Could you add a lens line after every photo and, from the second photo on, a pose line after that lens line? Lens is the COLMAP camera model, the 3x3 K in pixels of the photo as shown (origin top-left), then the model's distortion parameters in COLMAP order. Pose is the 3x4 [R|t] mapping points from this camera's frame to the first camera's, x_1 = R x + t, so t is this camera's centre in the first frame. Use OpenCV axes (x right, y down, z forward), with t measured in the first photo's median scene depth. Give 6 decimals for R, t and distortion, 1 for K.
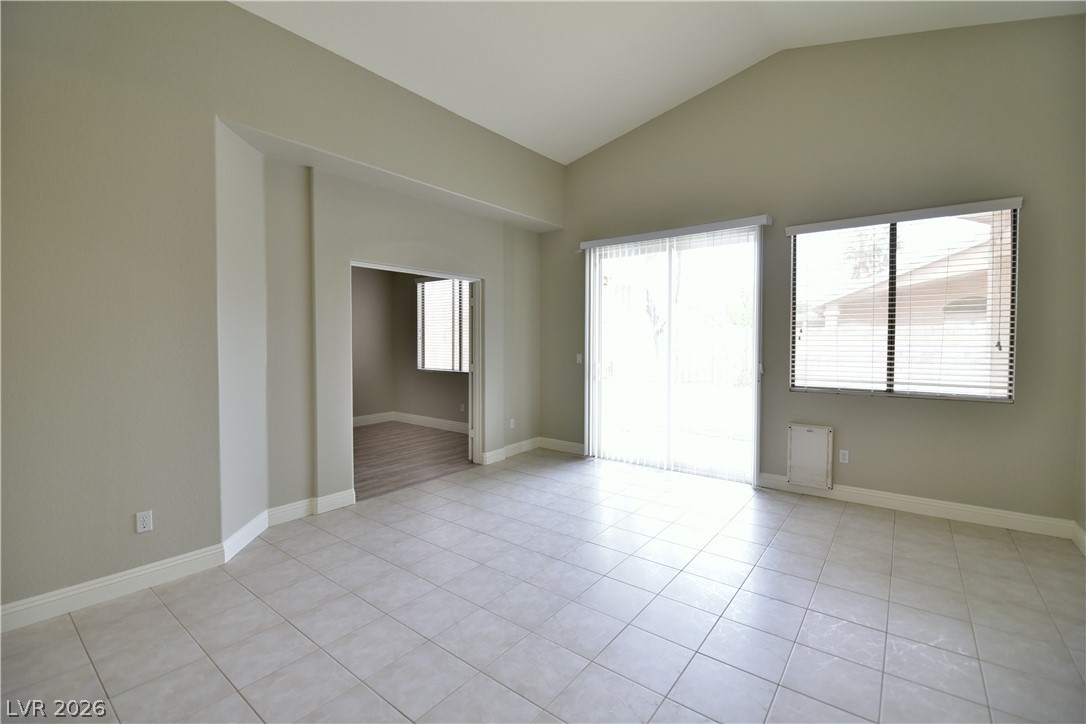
lens RADIAL K [[467.9, 0, 546.1], [0, 467.9, 355.7], [0, 0, 1]] dist [-0.004795, -0.007178]
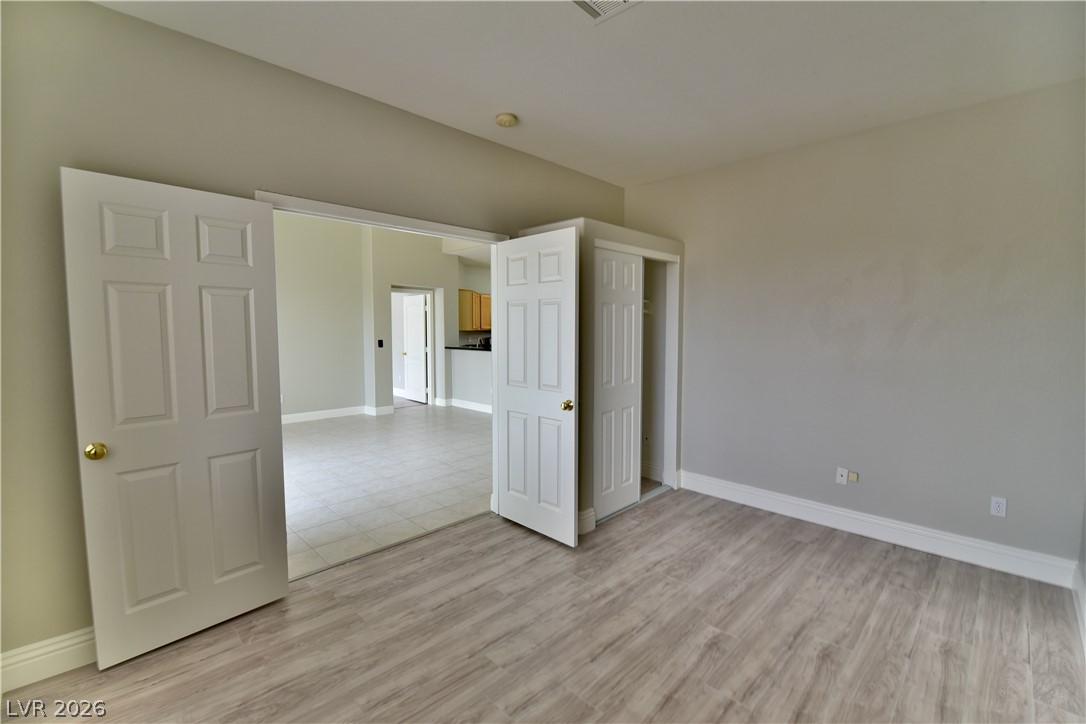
lens RADIAL K [[467.9, 0, 546.0], [0, 467.9, 357.3], [0, 0, 1]] dist [-0.004795, -0.007178]
pose [[-0.992045, -0.010123, 0.125478, -0.622747], [0.002132, 0.995268, 0.097148, -0.072804], [-0.125867, 0.096642, -0.987329, 1.846396]]
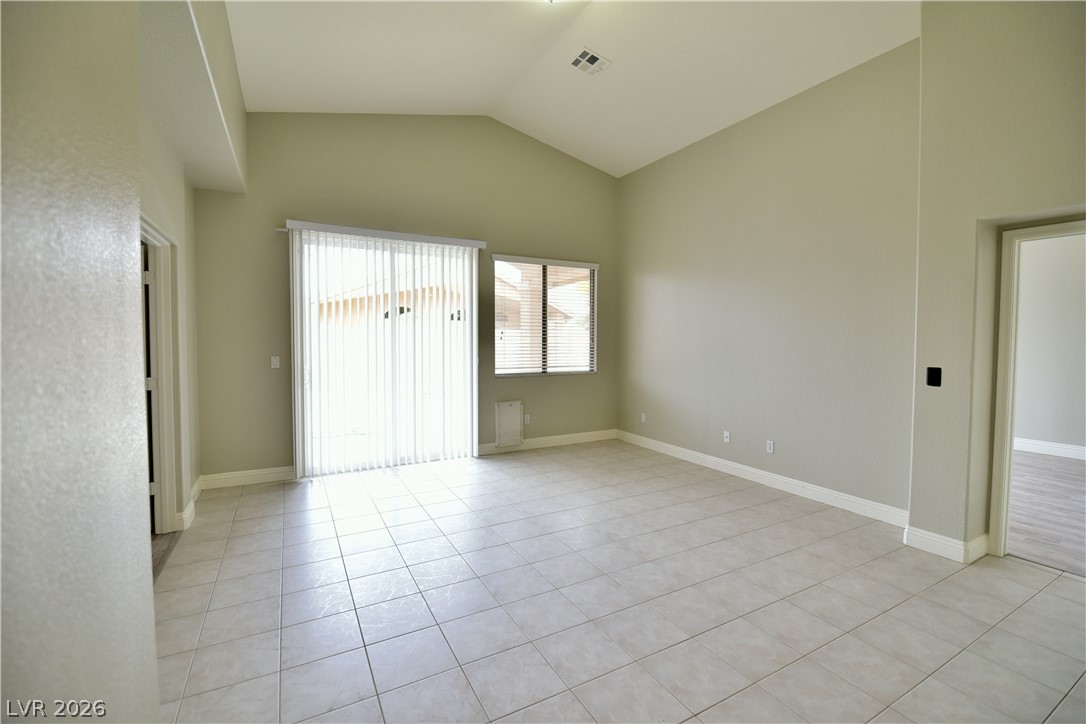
lens RADIAL K [[467.9, 0, 547.9], [0, 467.9, 357.7], [0, 0, 1]] dist [-0.004795, -0.007178]
pose [[0.396658, -0.035442, 0.917282, -0.668141], [0.027862, 0.999259, 0.026561, -0.014174], [-0.917543, 0.015021, 0.397352, 0.349062]]
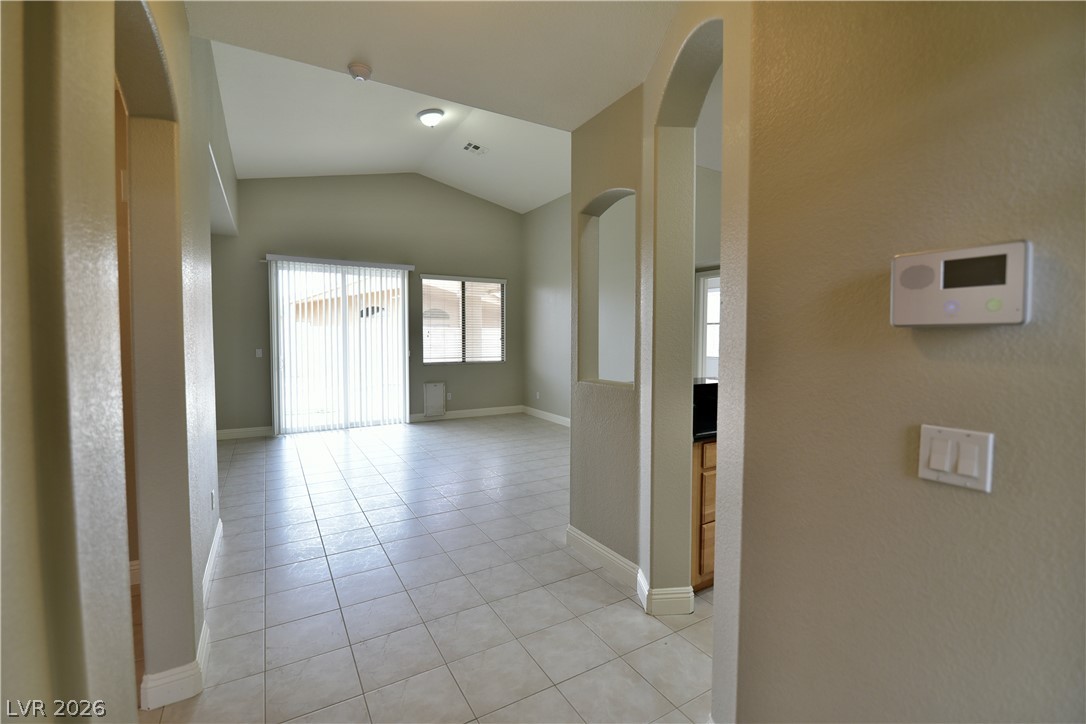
lens RADIAL K [[467.9, 0, 546.2], [0, 467.9, 358.5], [0, 0, 1]] dist [-0.004795, -0.007178]
pose [[0.372245, -0.042650, 0.927154, -1.017345], [0.028607, 0.998996, 0.034470, 0.000122], [-0.927693, 0.013692, 0.373092, -0.115739]]
